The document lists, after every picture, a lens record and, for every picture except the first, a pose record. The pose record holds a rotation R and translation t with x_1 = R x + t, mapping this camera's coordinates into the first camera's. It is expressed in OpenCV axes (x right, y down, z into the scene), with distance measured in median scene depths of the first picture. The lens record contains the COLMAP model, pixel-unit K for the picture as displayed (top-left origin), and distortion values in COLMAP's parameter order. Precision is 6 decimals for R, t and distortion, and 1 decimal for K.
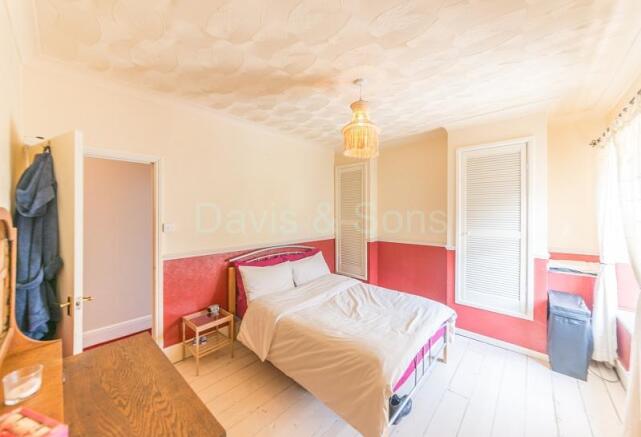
lens RADIAL K [[230.8, 0, 318.5], [0, 230.8, 210.8], [0, 0, 1]] dist [0.000380, 0.000022]
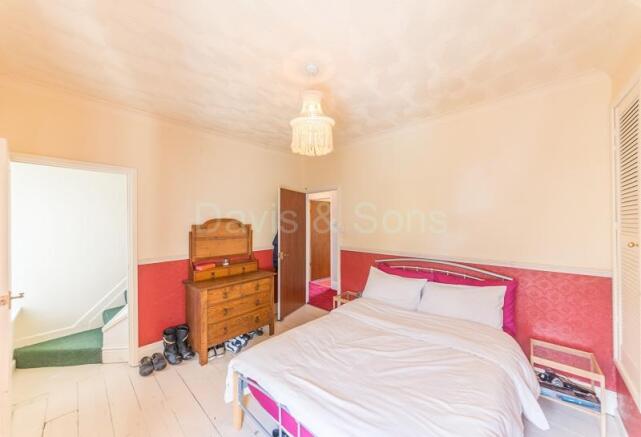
lens RADIAL K [[229.3, 0, 320.5], [0, 229.3, 218.5], [0, 0, 1]] dist [-0.000218, -0.000035]
pose [[0.001241, -0.013115, -0.999913, 0.843815], [0.006588, 0.999892, -0.013106, 0.023760], [0.999978, -0.006571, 0.001327, 0.823655]]
